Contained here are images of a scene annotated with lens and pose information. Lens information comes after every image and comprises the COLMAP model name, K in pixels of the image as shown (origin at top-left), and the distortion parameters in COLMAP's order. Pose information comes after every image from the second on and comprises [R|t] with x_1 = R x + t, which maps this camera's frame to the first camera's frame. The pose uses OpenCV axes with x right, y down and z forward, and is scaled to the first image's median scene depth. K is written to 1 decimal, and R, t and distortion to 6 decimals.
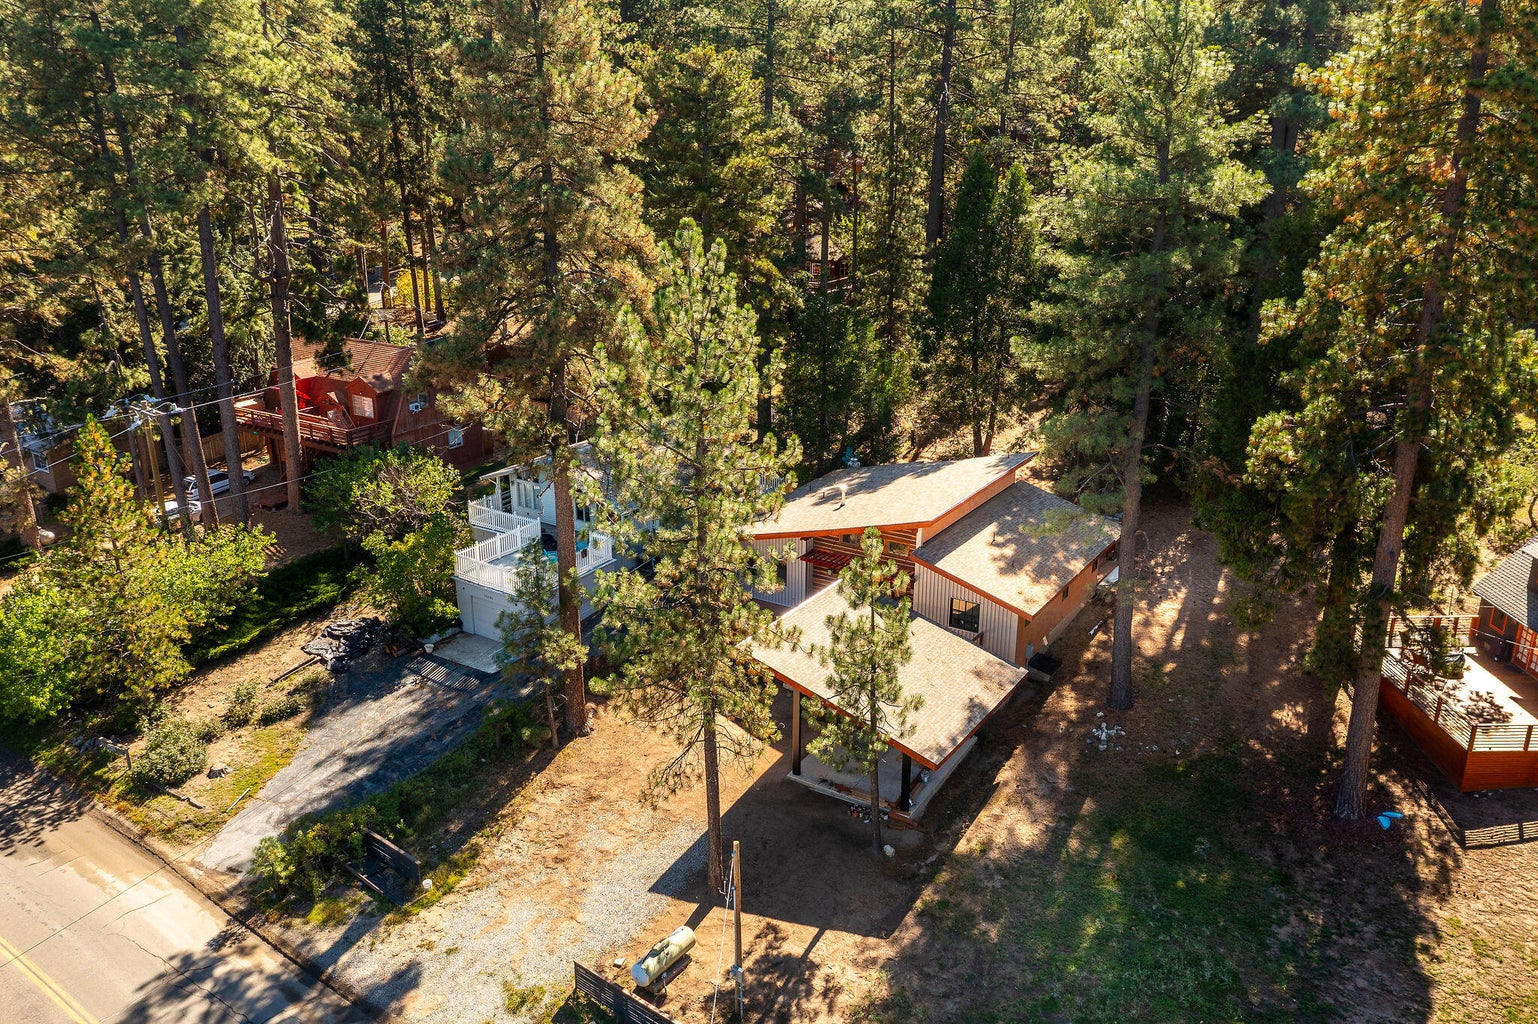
lens RADIAL K [[1210.0, 0, 765.5], [0, 1210.0, 514.4], [0, 0, 1]] dist [-0.015396, 0.000391]
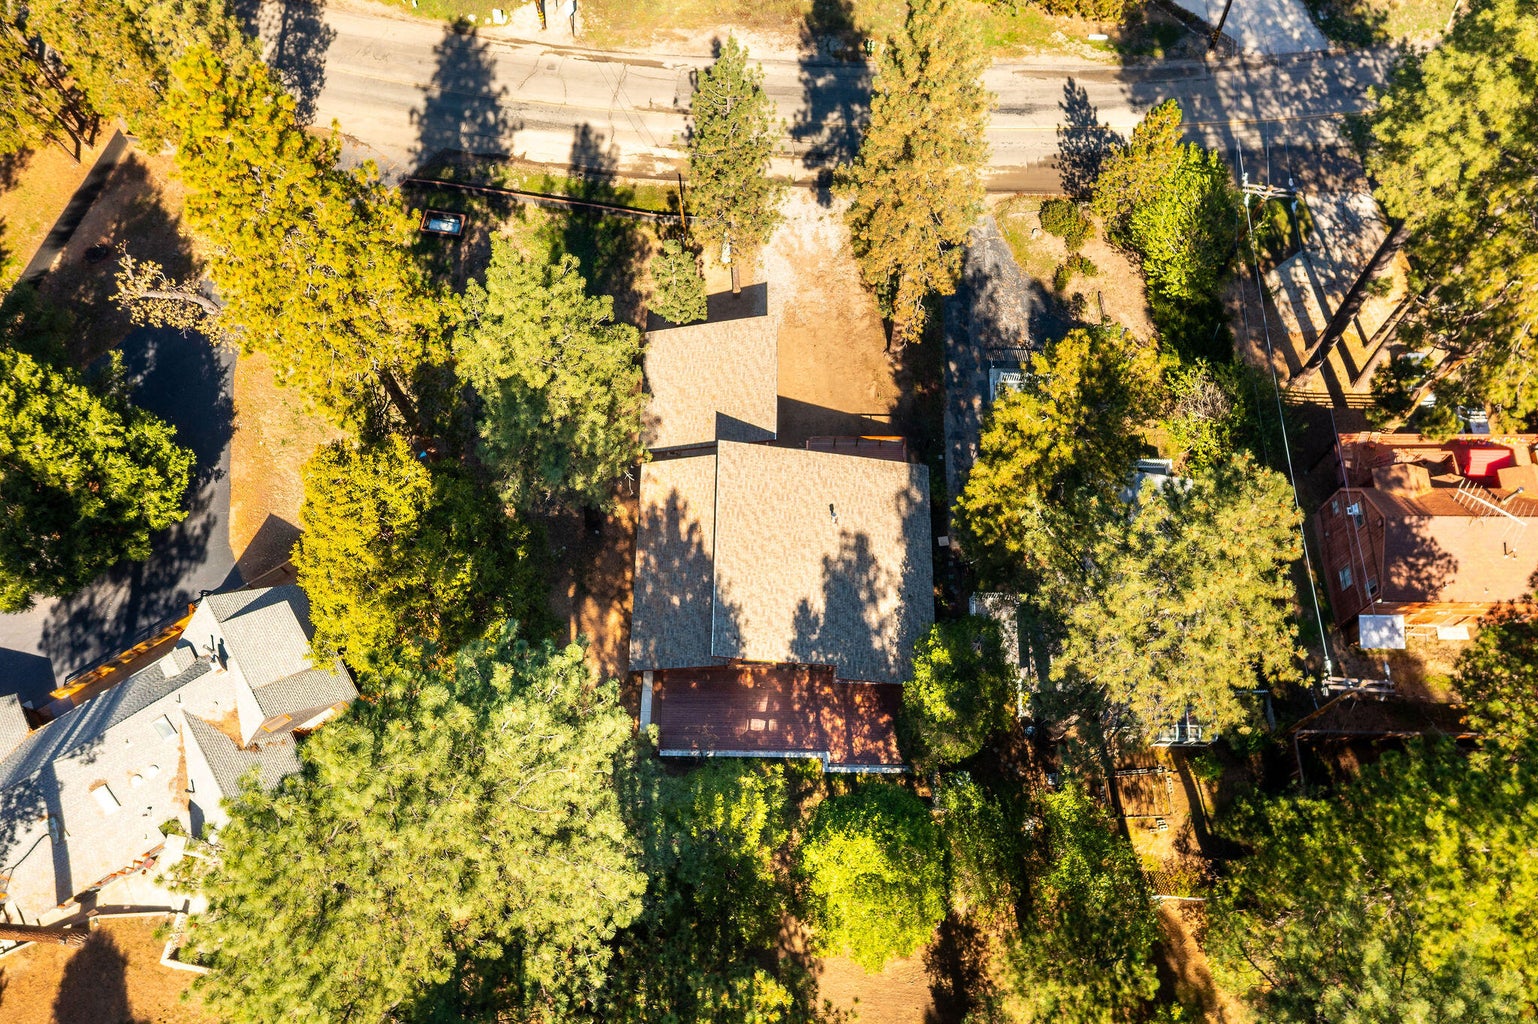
lens RADIAL K [[1210.0, 0, 764.0], [0, 1210.0, 512.2], [0, 0, 1]] dist [-0.015396, 0.000391]
pose [[-0.849618, 0.490332, -0.194227, 0.436137], [-0.164100, 0.104215, 0.980923, -1.462828], [0.501220, 0.865282, -0.008080, 1.224531]]
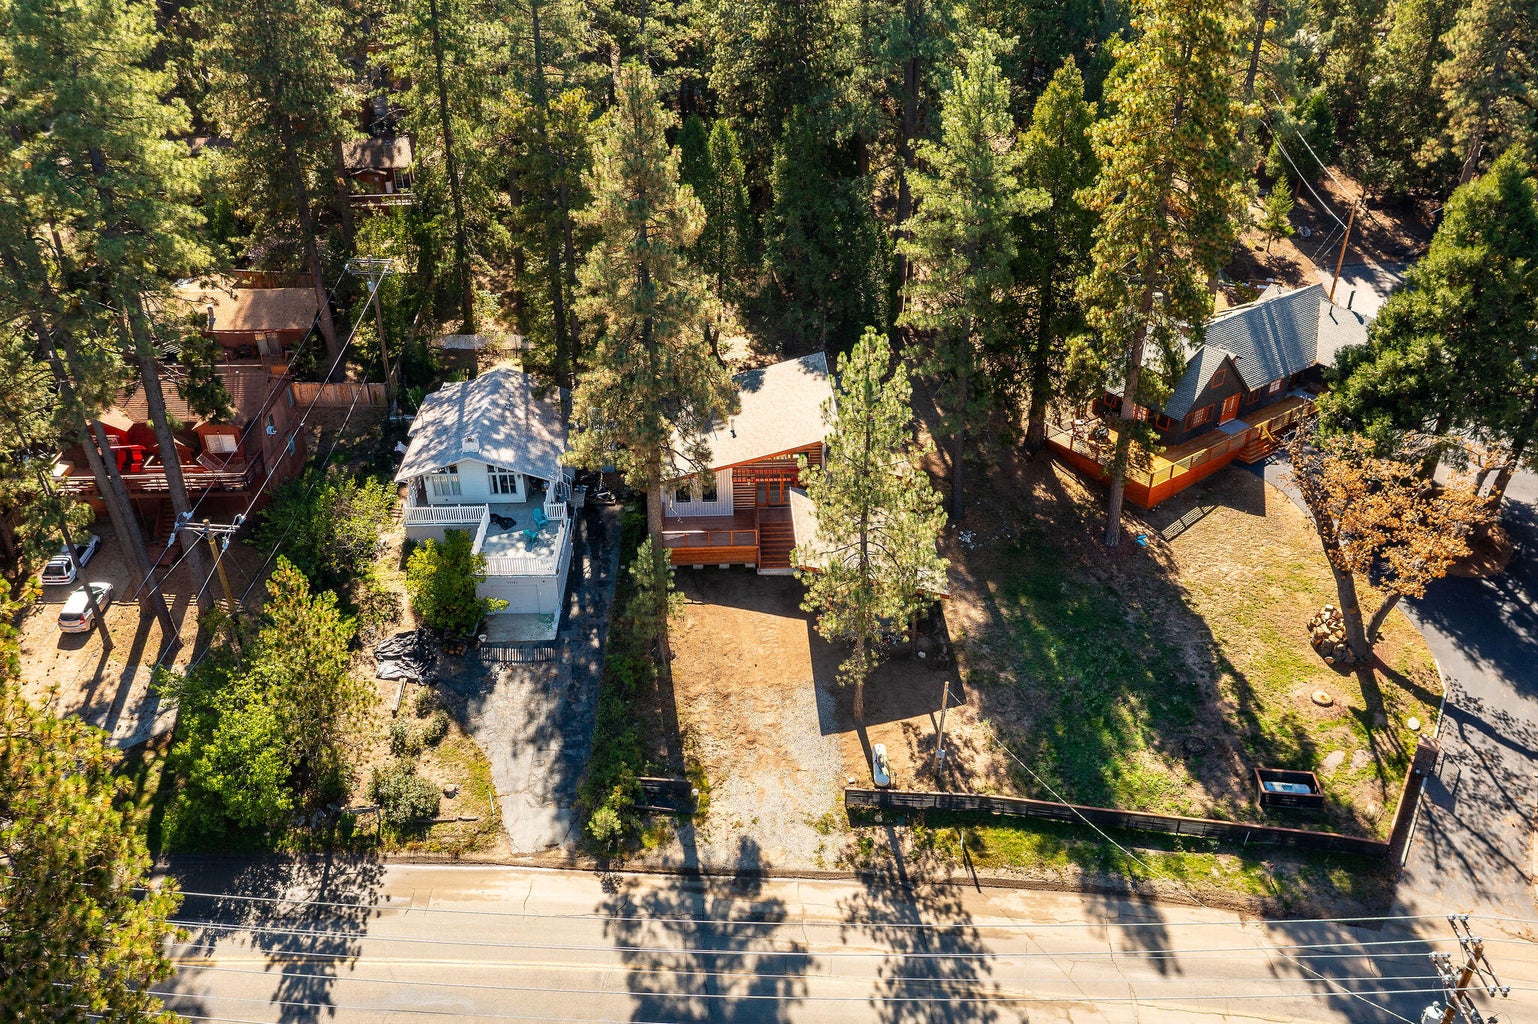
lens RADIAL K [[1210.0, 0, 760.5], [0, 1210.0, 510.6], [0, 0, 1]] dist [-0.015396, 0.000391]
pose [[0.819683, -0.299163, 0.488490, -0.748715], [0.195244, 0.947631, 0.252734, -0.326011], [-0.538517, -0.111787, 0.835167, -0.181743]]
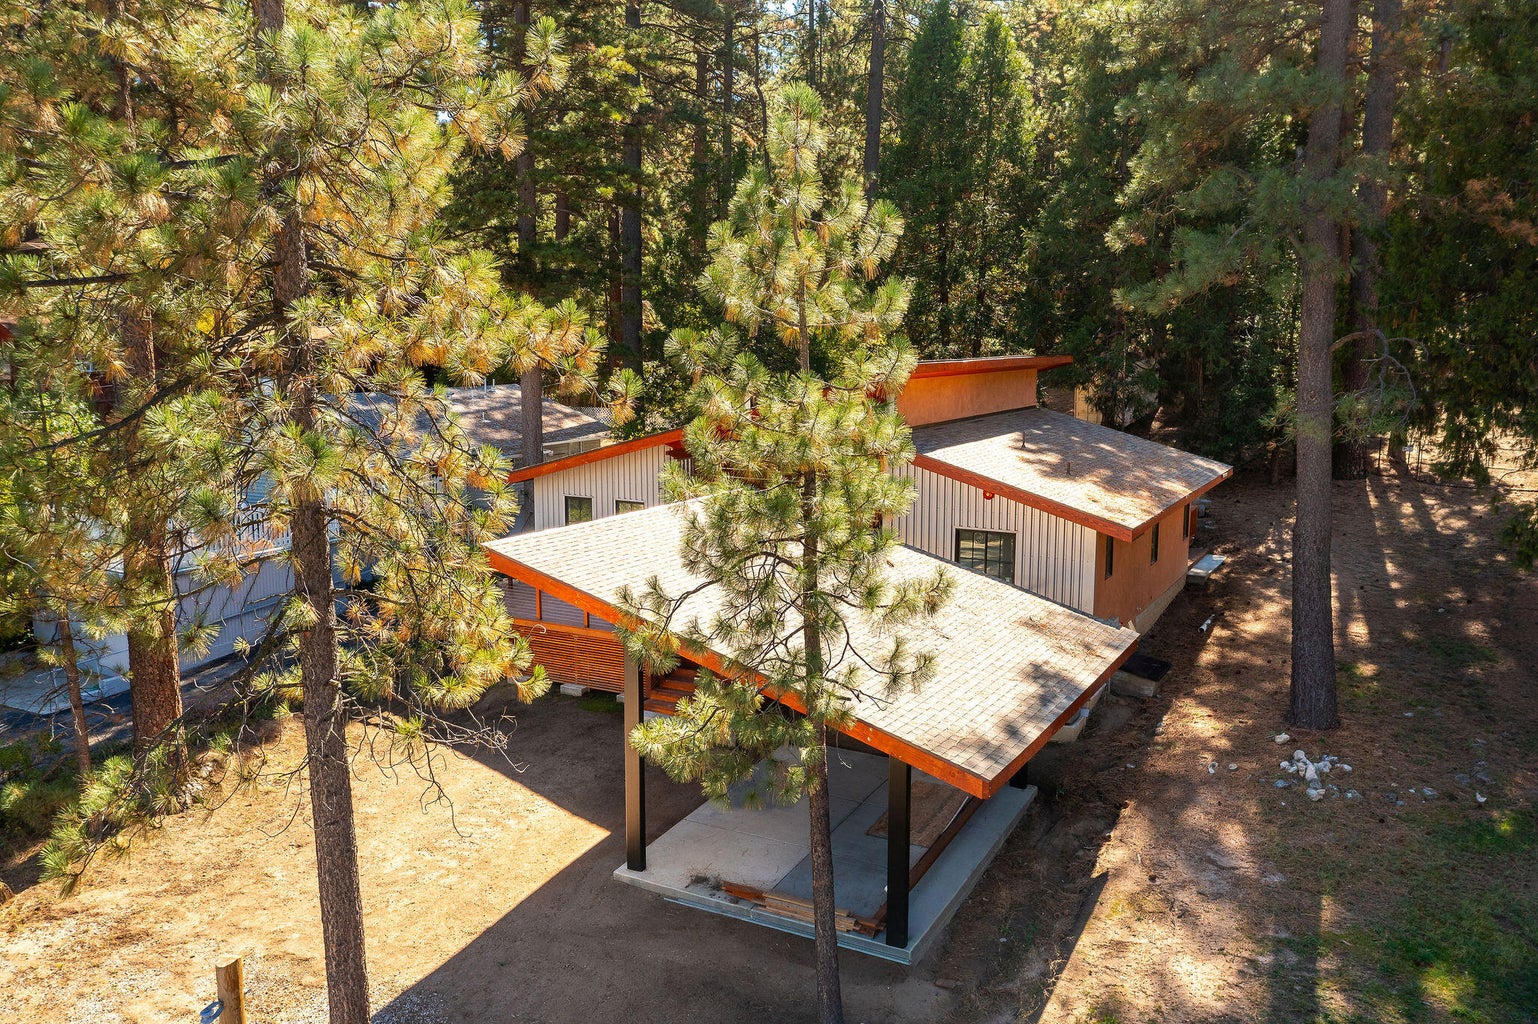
lens RADIAL K [[1210.0, 0, 764.1], [0, 1210.0, 508.1], [0, 0, 1]] dist [-0.015396, 0.000391]
pose [[0.997694, -0.011617, 0.066877, 0.045113], [0.024687, 0.979876, -0.198075, 0.182010], [-0.063231, 0.199270, 0.977903, 0.574918]]
